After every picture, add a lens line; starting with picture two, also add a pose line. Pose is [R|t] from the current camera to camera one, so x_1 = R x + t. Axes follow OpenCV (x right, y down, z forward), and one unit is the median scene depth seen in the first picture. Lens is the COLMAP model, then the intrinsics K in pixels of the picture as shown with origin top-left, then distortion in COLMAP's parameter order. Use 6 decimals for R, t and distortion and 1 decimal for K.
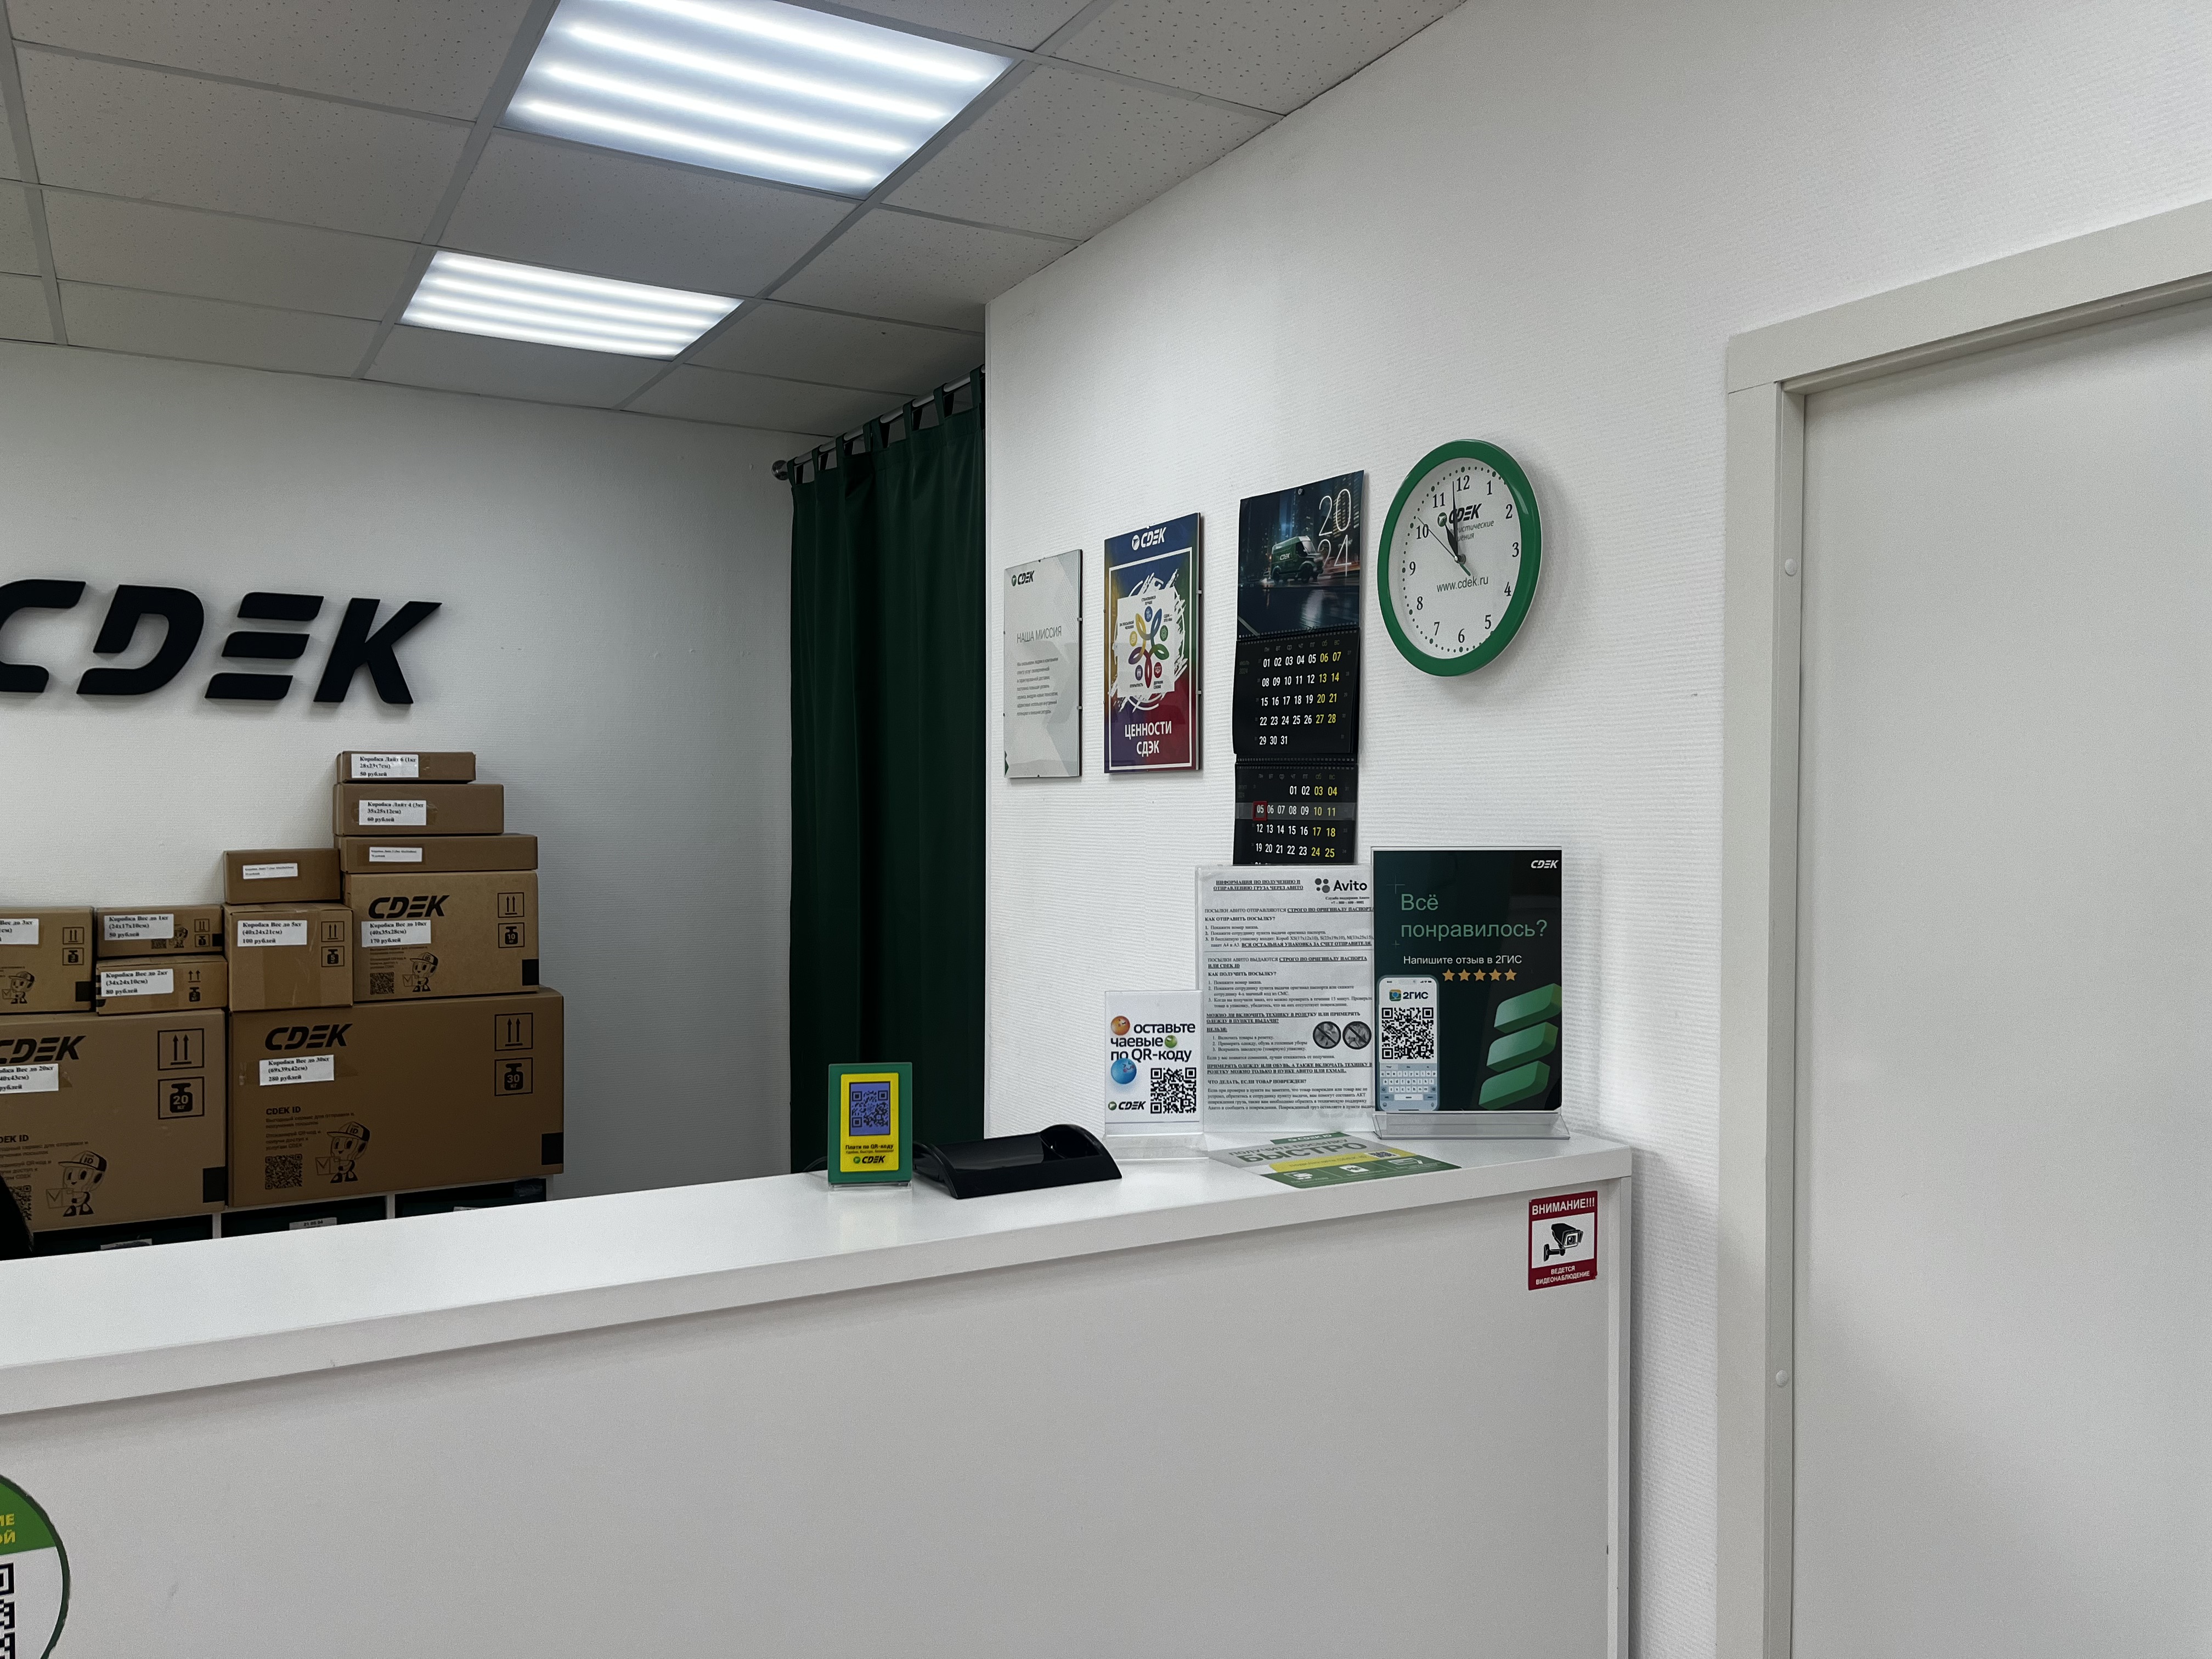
lens RADIAL K [[1665.8, 0, 1096.3], [0, 1665.8, 838.0], [0, 0, 1]] dist [0.075863, -0.090661]
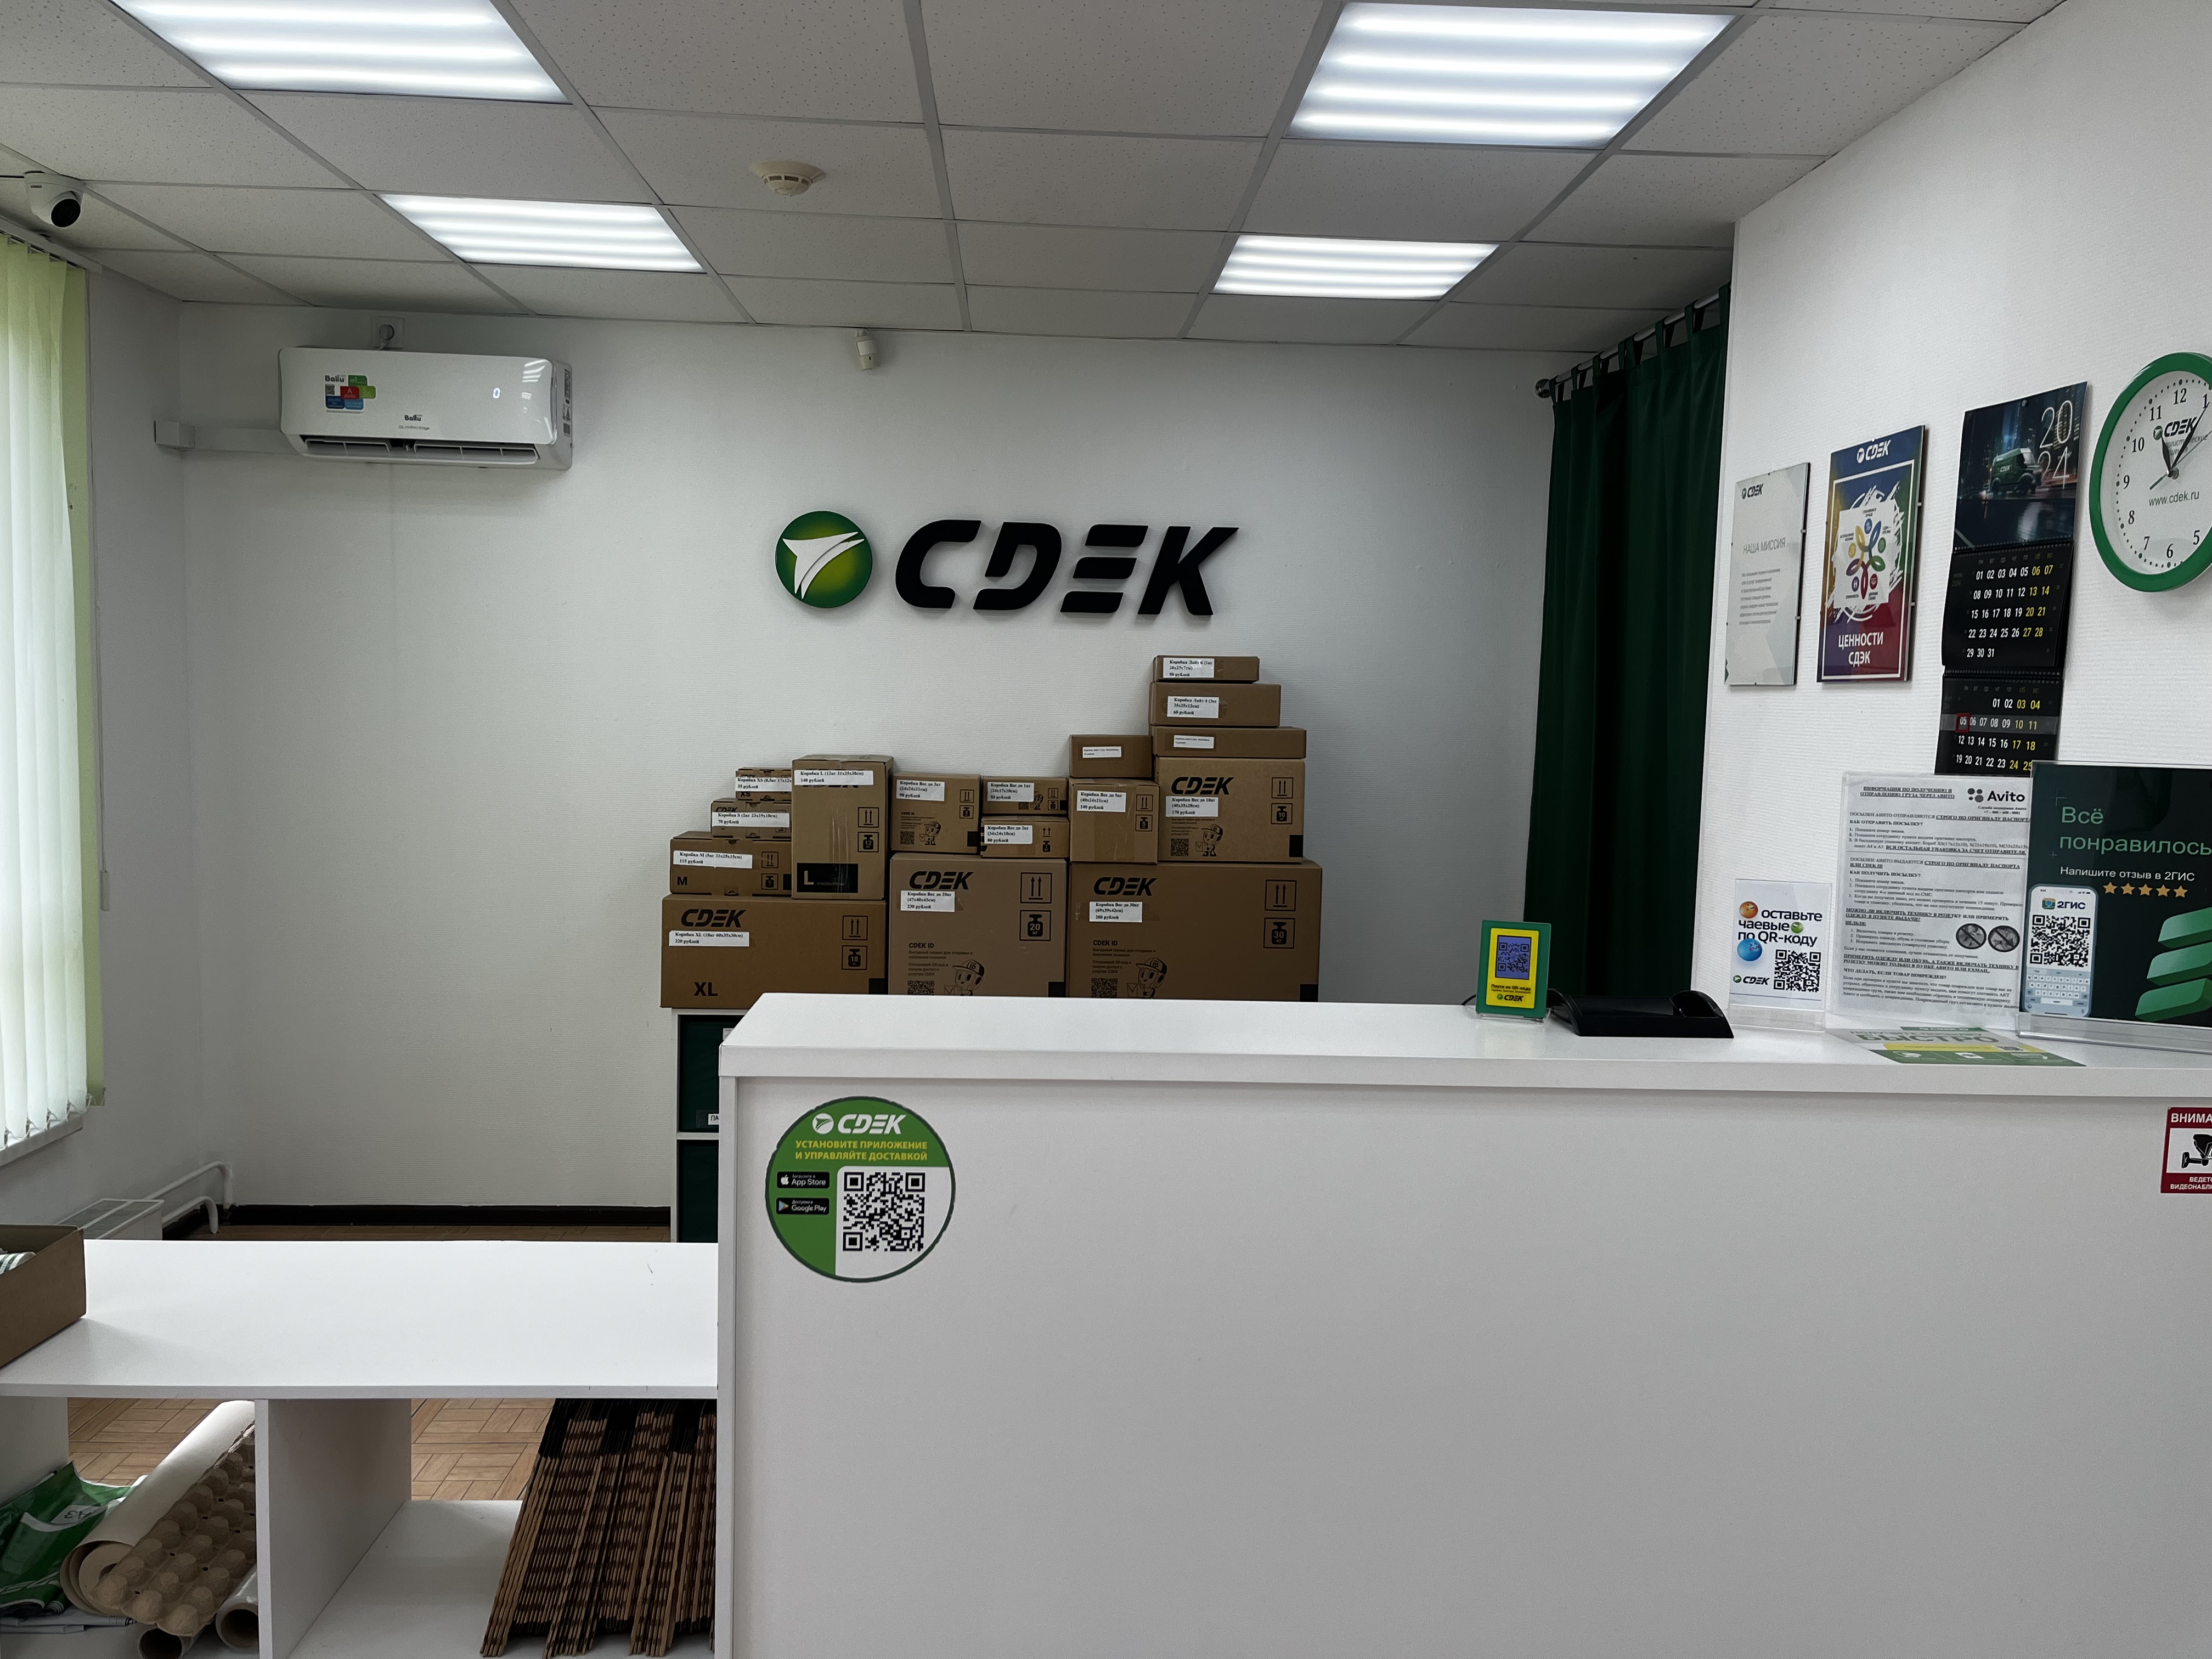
lens RADIAL K [[1665.8, 0, 1096.3], [0, 1665.8, 838.0], [0, 0, 1]] dist [0.075863, -0.090661]
pose [[0.893460, 0.056709, -0.445549, 0.089036], [-0.029456, 0.997260, 0.067862, -0.000507], [0.448176, -0.047508, 0.892682, -0.156258]]
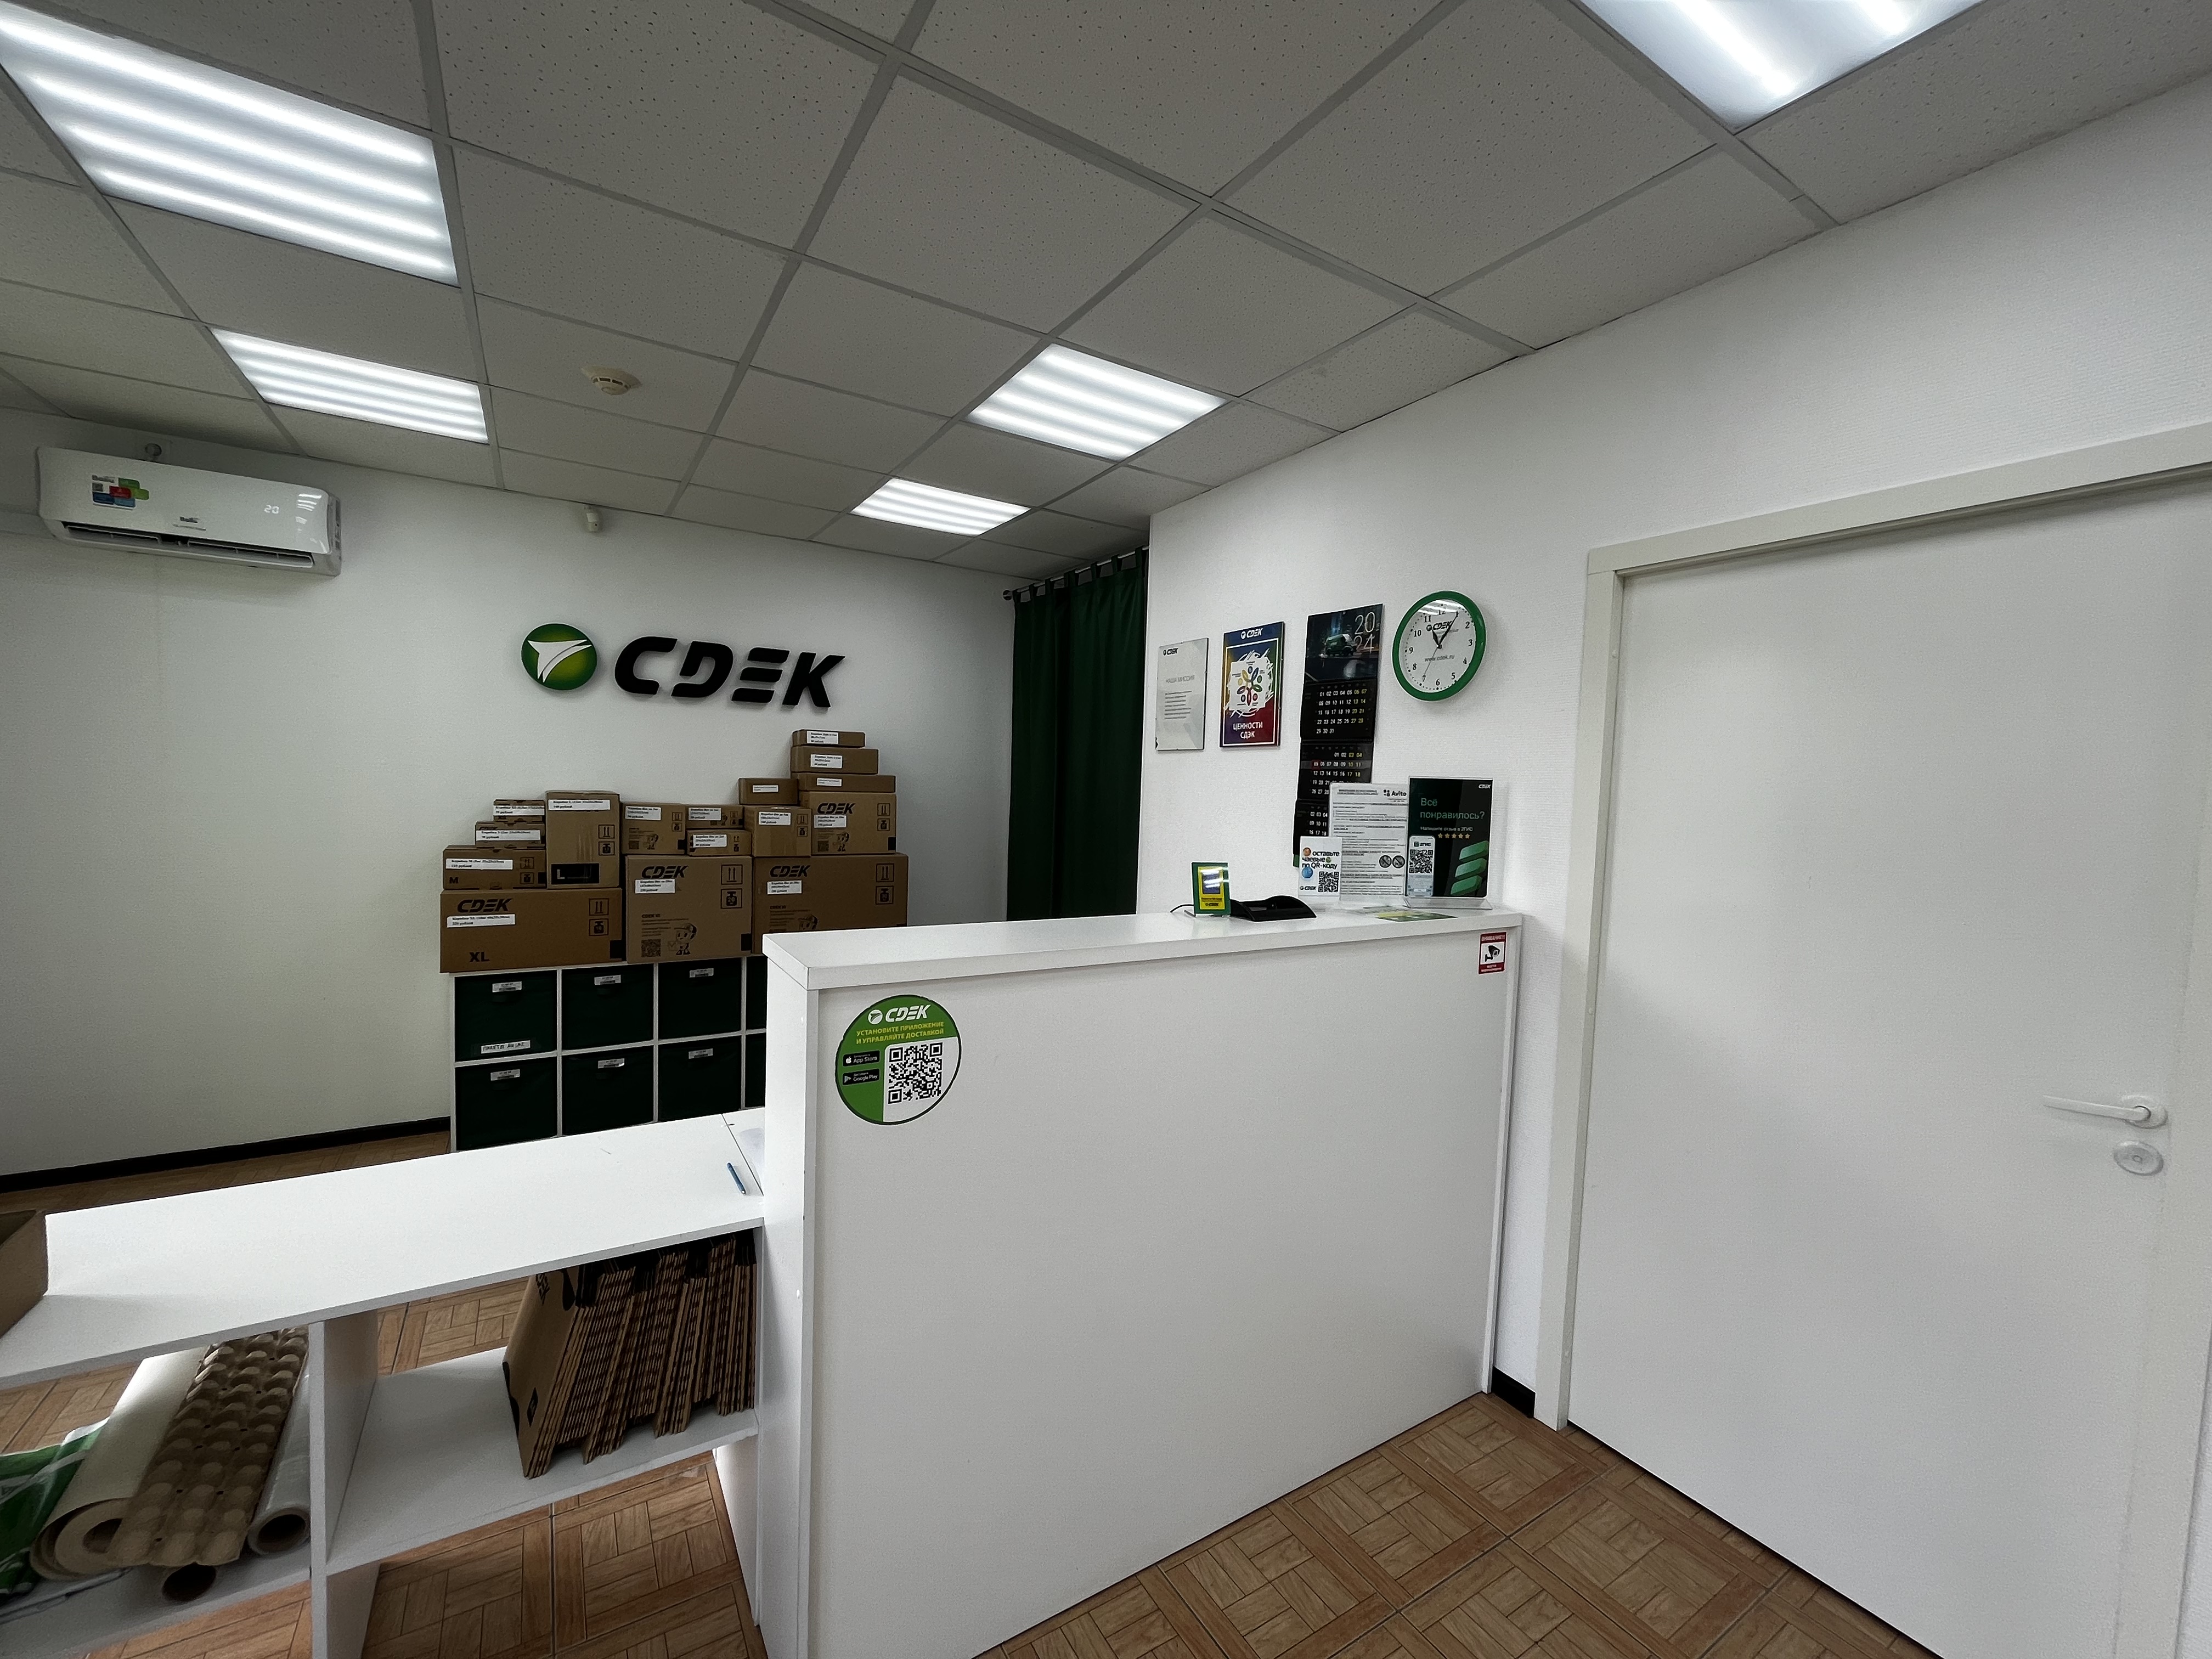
lens RADIAL K [[898.0, 0, 1100.6], [0, 898.0, 837.7], [0, 0, 1]] dist [-0.002576, -0.000593]
pose [[0.998502, 0.026937, 0.047615, -0.224228], [-0.028740, 0.998880, 0.037597, 0.040891], [-0.046549, -0.038909, 0.998158, -0.121202]]
